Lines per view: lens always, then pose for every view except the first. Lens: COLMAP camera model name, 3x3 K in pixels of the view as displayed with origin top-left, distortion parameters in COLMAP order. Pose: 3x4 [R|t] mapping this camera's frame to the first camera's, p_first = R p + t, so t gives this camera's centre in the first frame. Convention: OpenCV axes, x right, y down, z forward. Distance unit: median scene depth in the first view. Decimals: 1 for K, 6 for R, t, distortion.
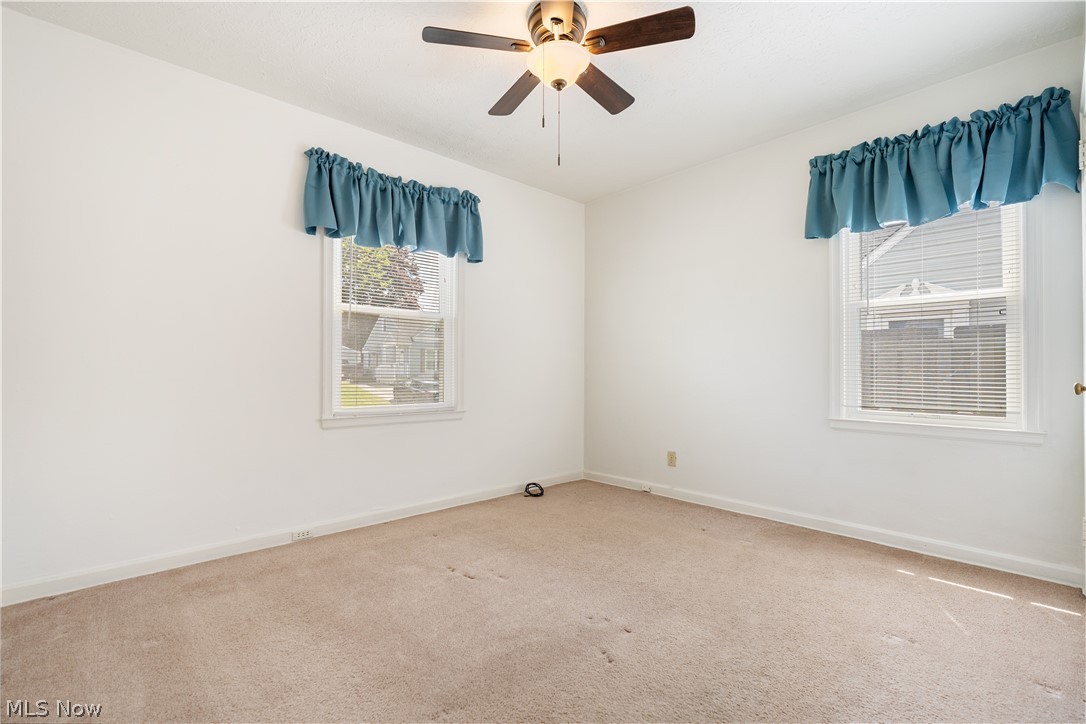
lens RADIAL K [[492.0, 0, 552.4], [0, 492.0, 362.1], [0, 0, 1]] dist [-0.002521, 0.000777]
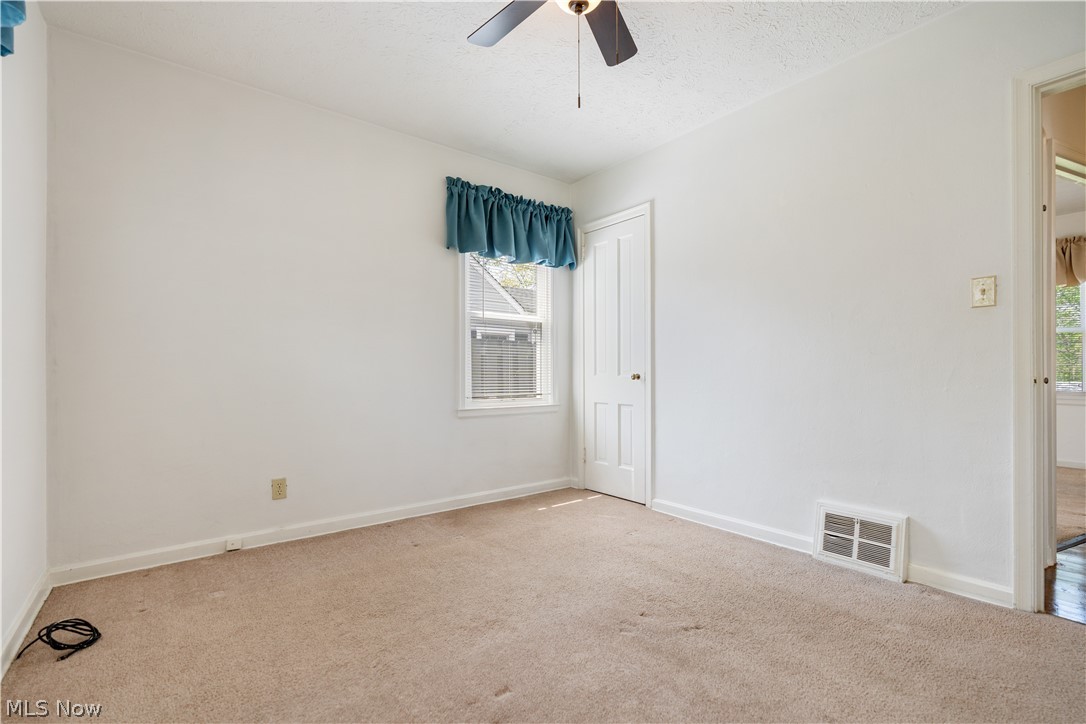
lens RADIAL K [[492.0, 0, 540.9], [0, 492.0, 370.5], [0, 0, 1]] dist [-0.002521, 0.000777]
pose [[0.091428, -0.000186, 0.995812, -0.608384], [-0.017457, 0.999846, 0.001790, 0.018692], [-0.995659, -0.017548, 0.091410, 0.753363]]
